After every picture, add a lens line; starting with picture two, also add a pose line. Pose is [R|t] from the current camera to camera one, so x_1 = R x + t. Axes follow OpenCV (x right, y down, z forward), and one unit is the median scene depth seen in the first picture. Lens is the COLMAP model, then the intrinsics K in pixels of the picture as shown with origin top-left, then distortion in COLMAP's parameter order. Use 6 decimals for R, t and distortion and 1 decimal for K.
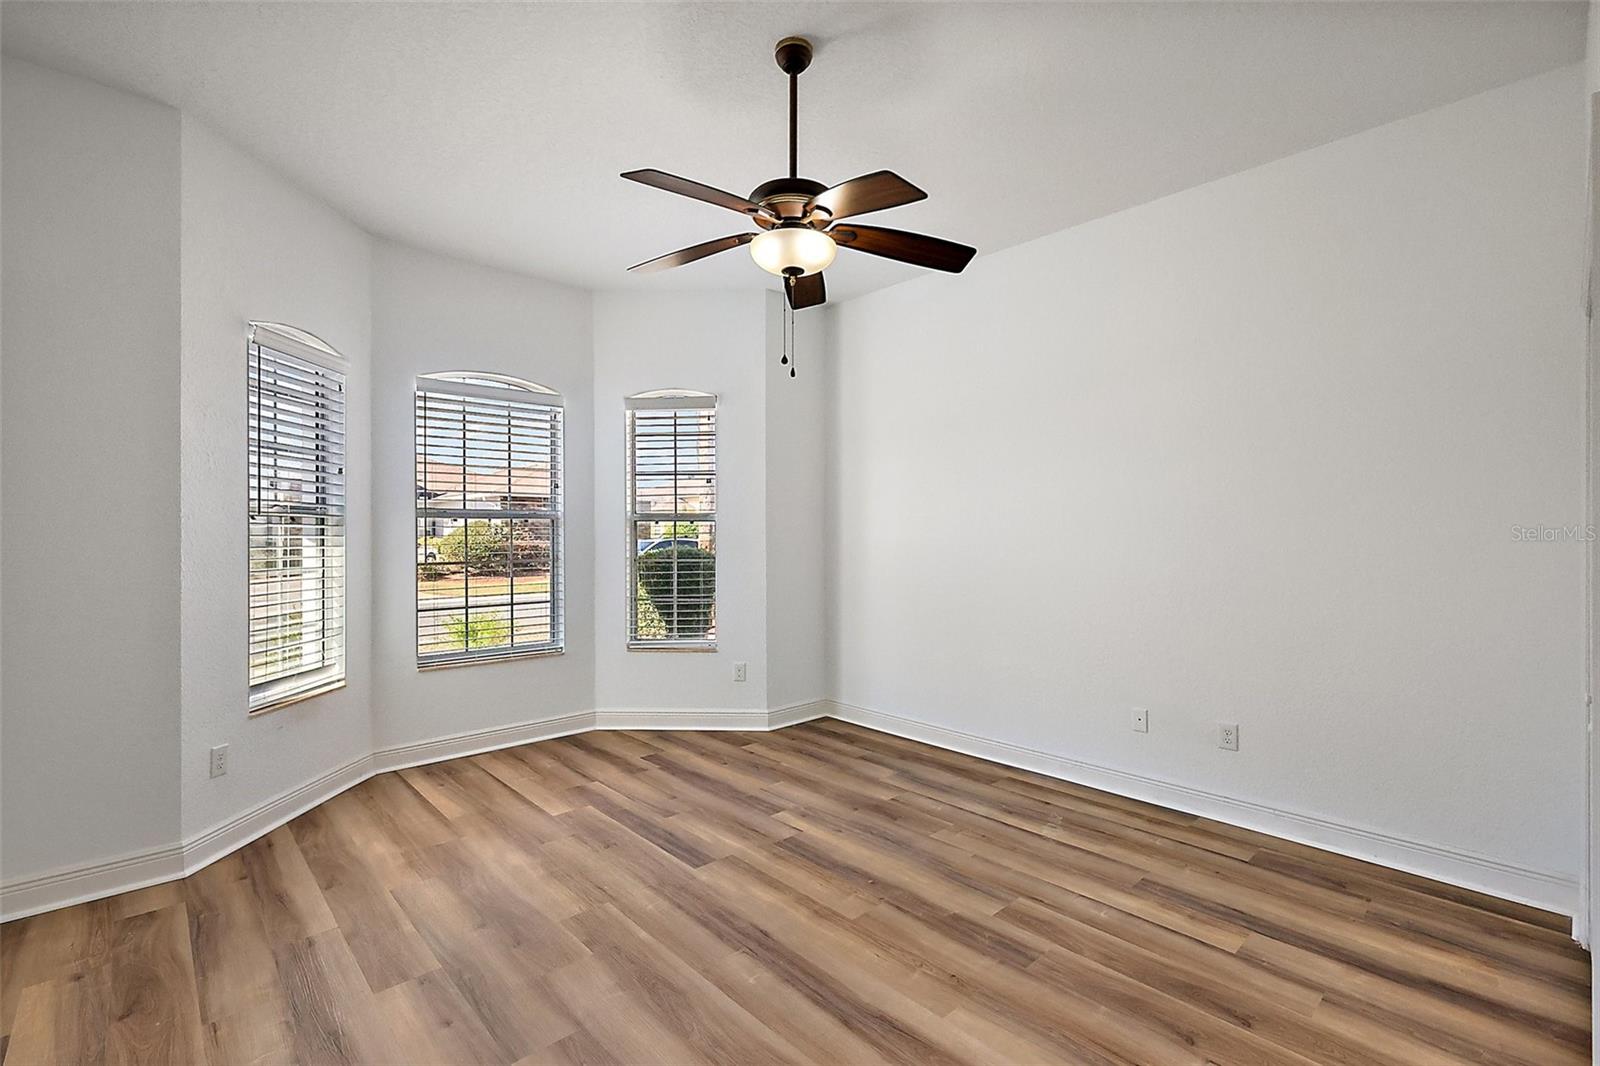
lens RADIAL K [[707.4, 0, 800.0], [0, 707.4, 533.0], [0, 0, 1]] dist [-0.000555, -0.000006]
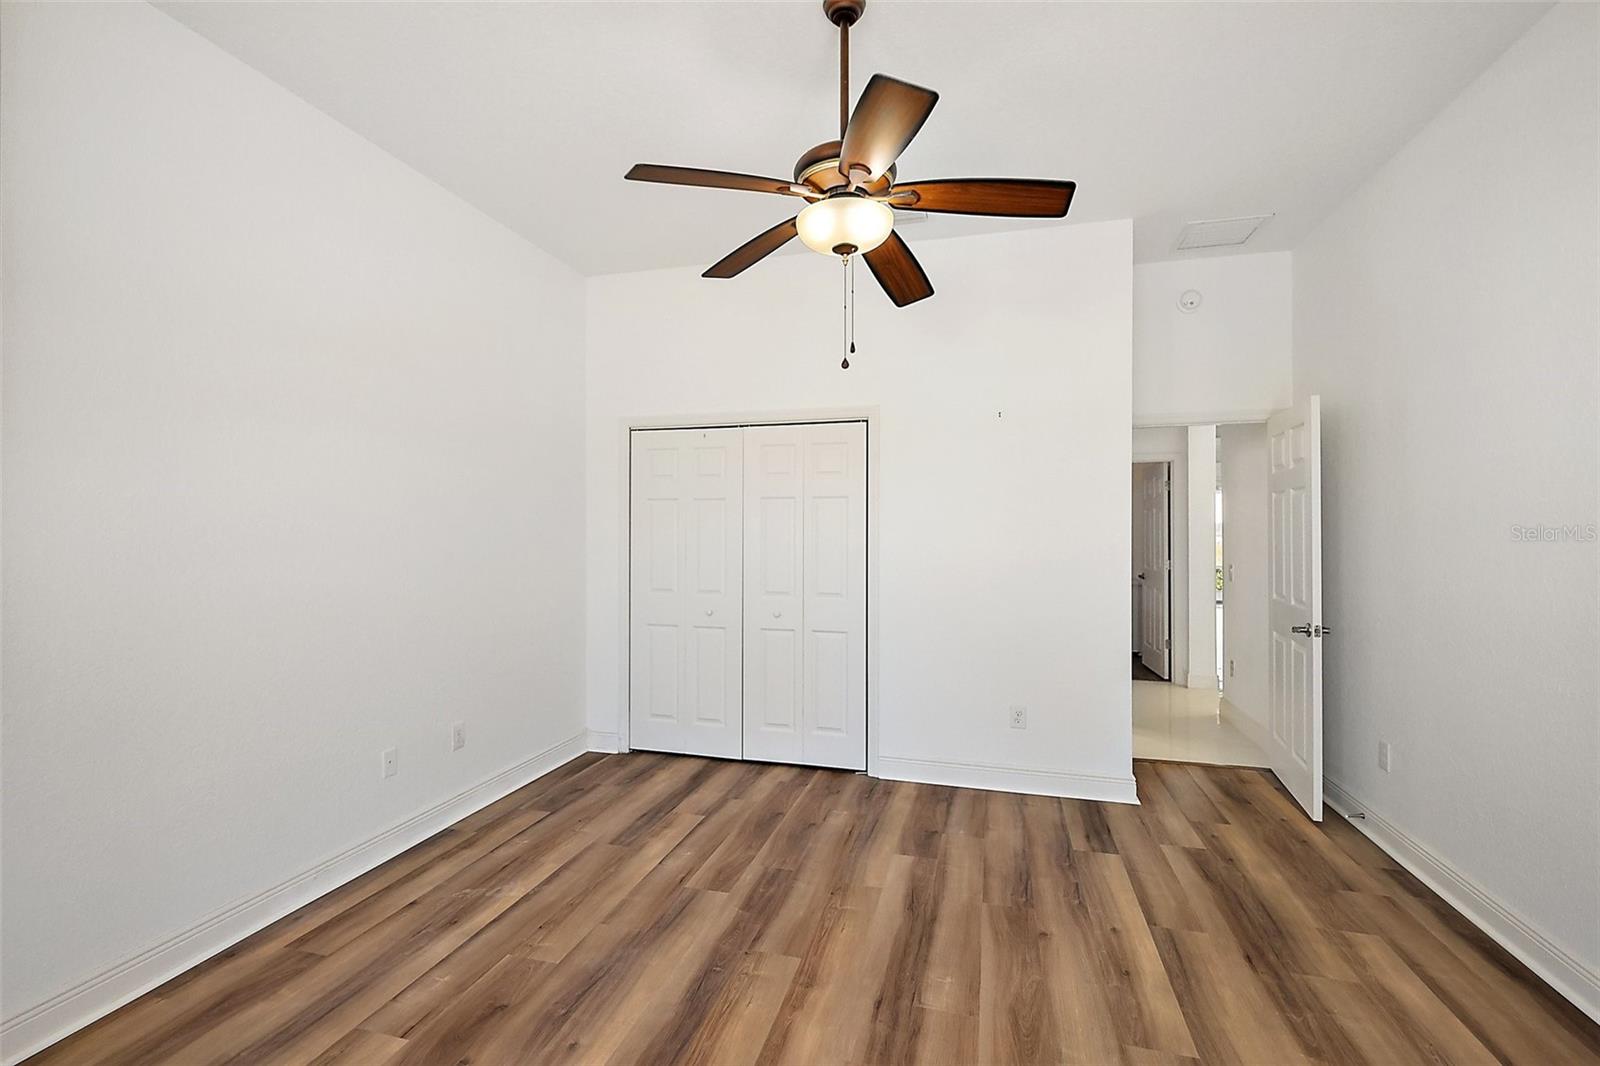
lens RADIAL K [[707.4, 0, 800.0], [0, 707.4, 533.0], [0, 0, 1]] dist [-0.000555, -0.000006]
pose [[-0.527114, -0.003480, 0.849788, -0.701935], [0.003252, 0.999976, 0.006112, -0.018419], [-0.849788, 0.005985, -0.527090, 1.464525]]
